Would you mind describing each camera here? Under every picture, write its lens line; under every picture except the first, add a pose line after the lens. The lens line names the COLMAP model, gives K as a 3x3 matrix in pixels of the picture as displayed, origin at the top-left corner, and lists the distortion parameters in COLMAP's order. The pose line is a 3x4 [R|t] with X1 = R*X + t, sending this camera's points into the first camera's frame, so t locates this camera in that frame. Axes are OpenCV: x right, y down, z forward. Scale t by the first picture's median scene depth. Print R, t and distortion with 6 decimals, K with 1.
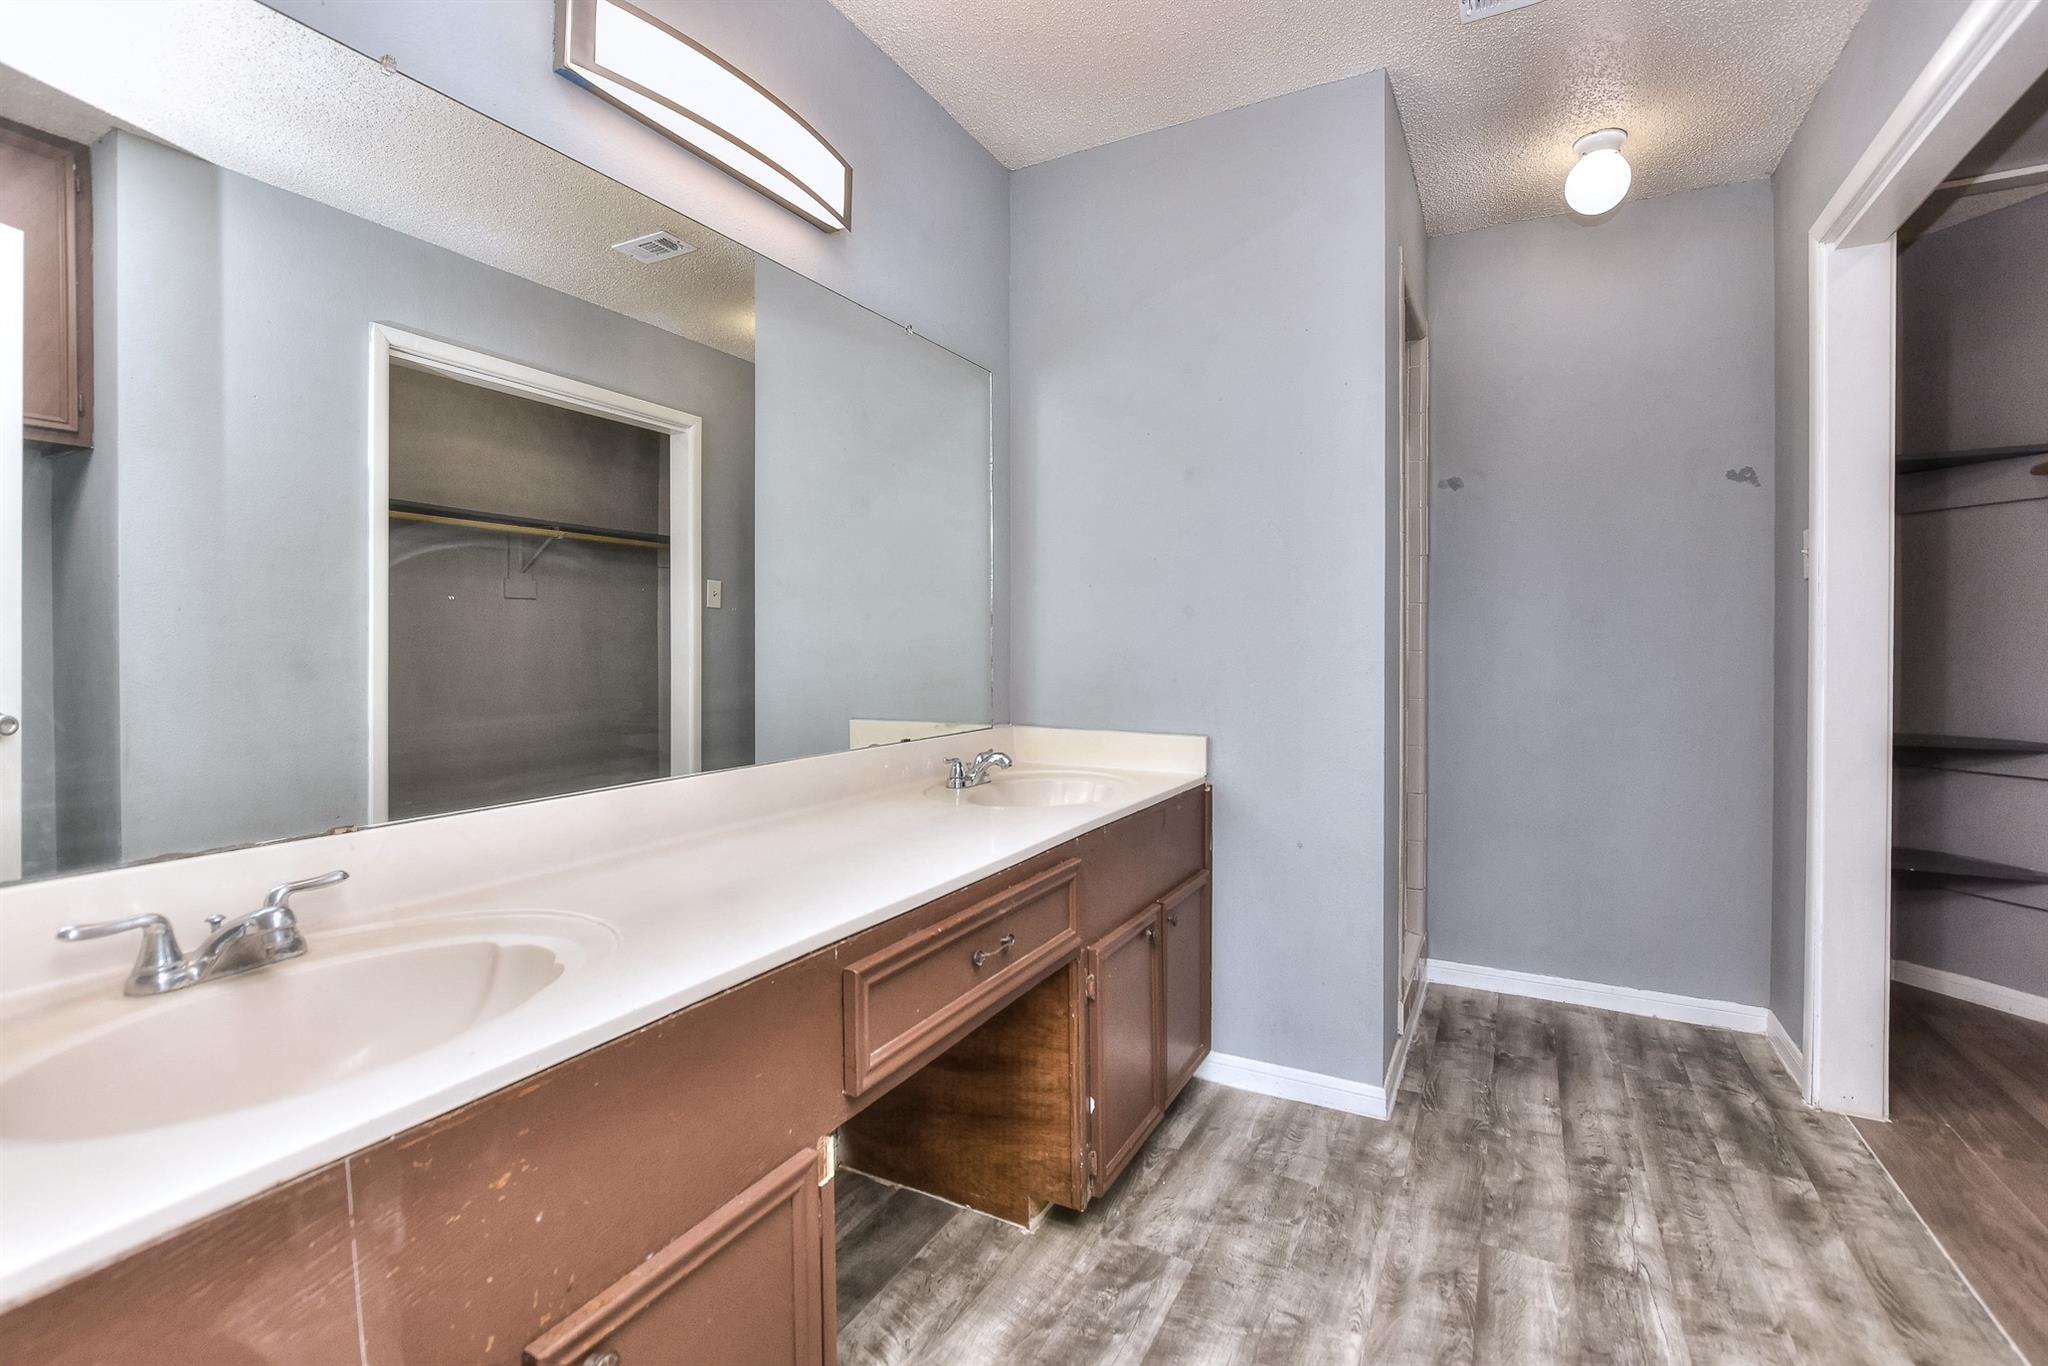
lens RADIAL K [[909.8, 0, 1022.6], [0, 909.8, 654.6], [0, 0, 1]] dist [-0.001928, -0.000001]
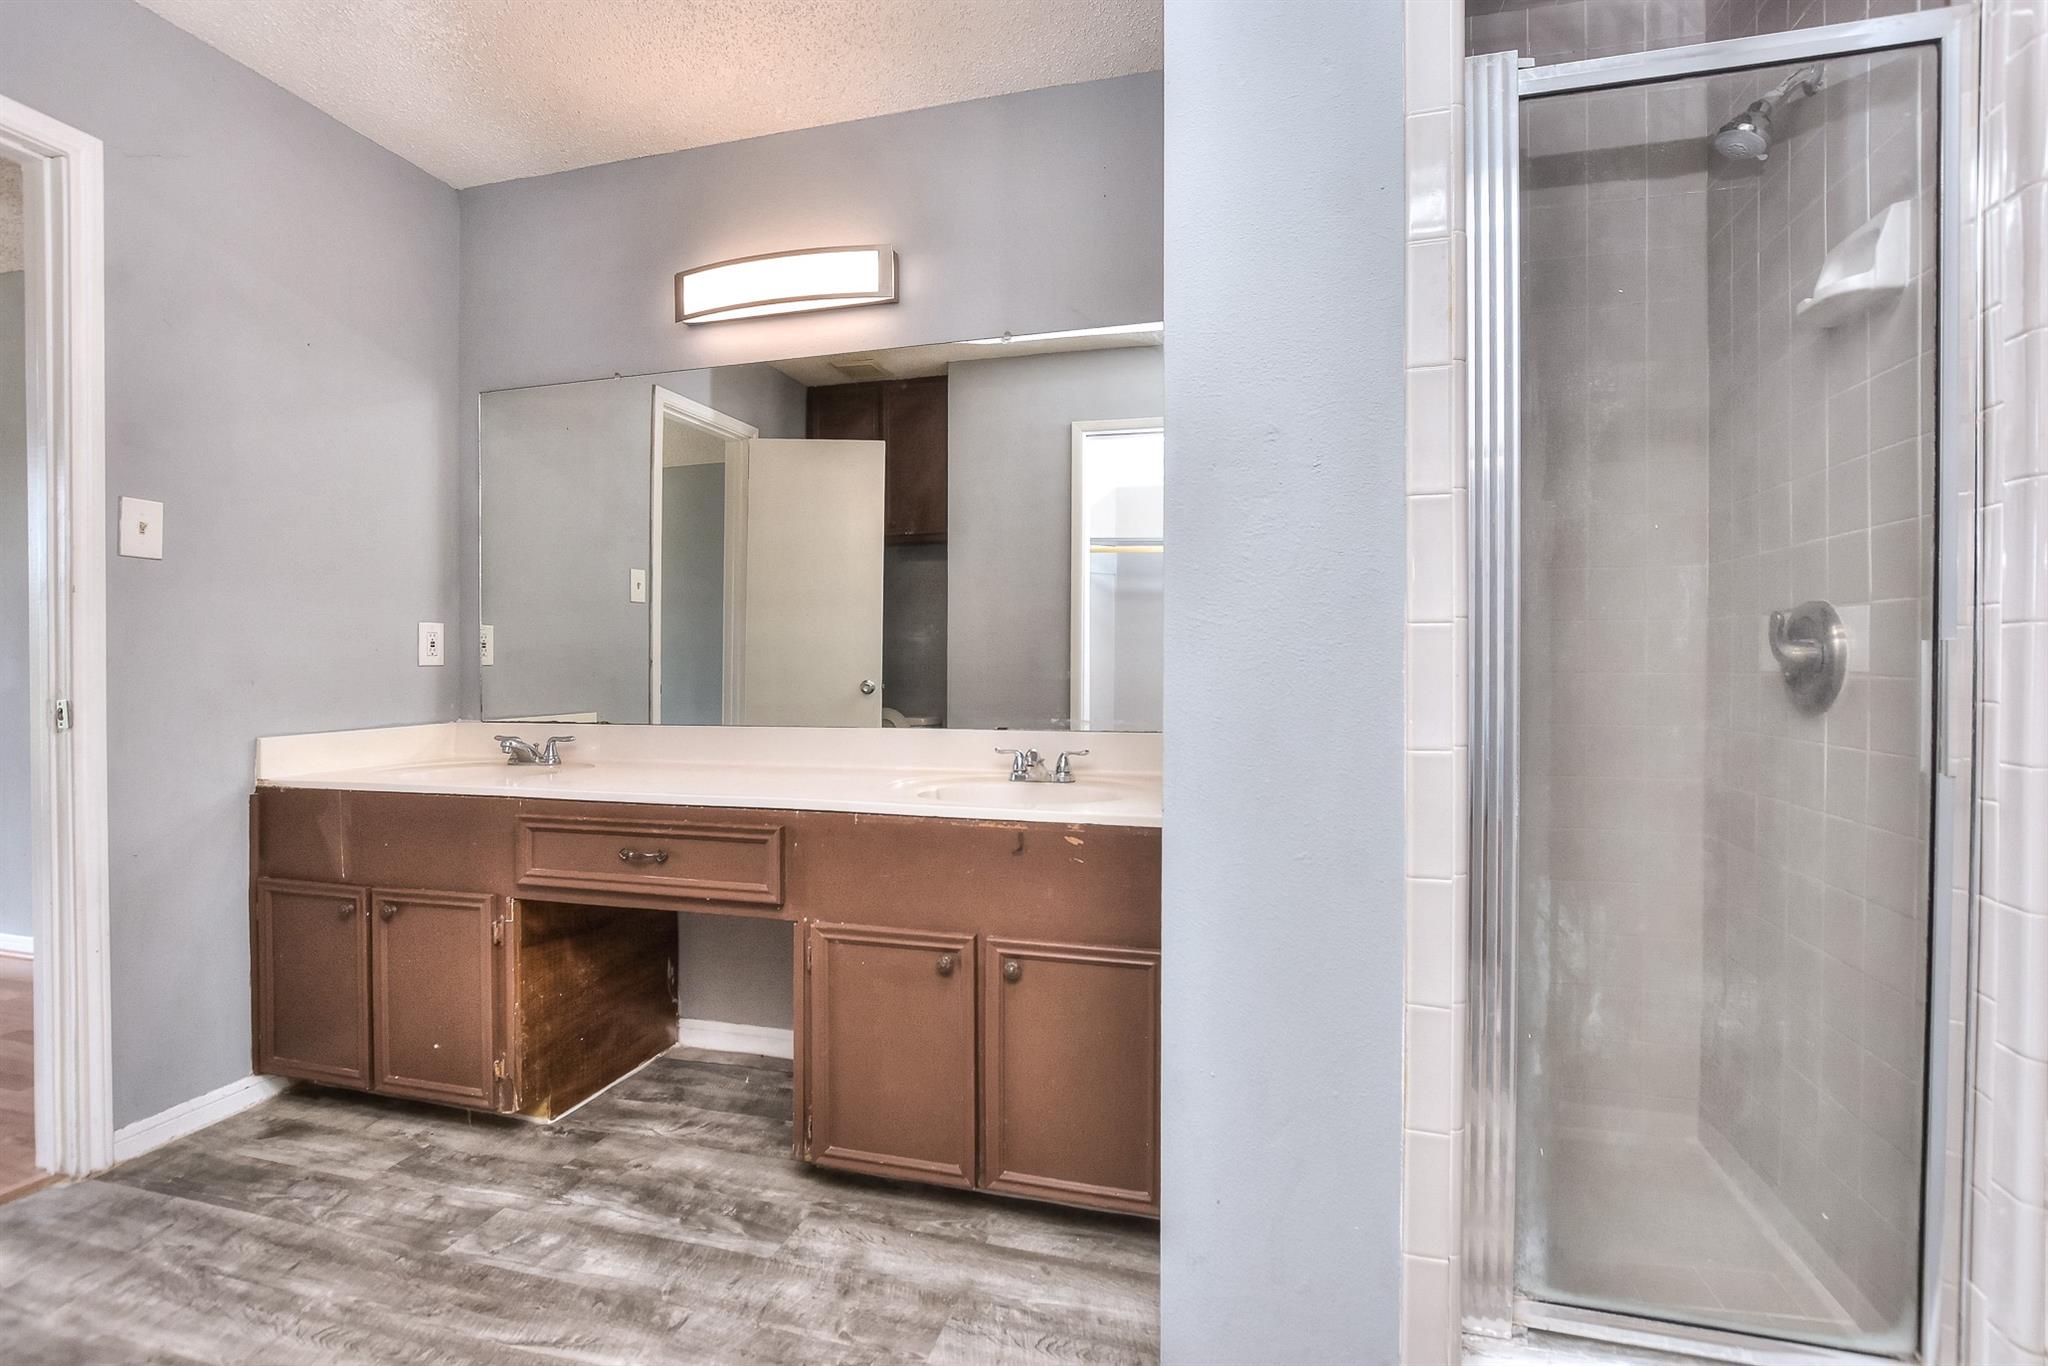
lens RADIAL K [[923.6, 0, 1025.8], [0, 923.6, 670.3], [0, 0, 1]] dist [-0.012226, 0.000495]
pose [[0.226237, 0.002576, -0.974069, 1.266305], [-0.004216, 0.999990, 0.001665, 0.035147], [0.974063, 0.003730, 0.226245, 1.089193]]
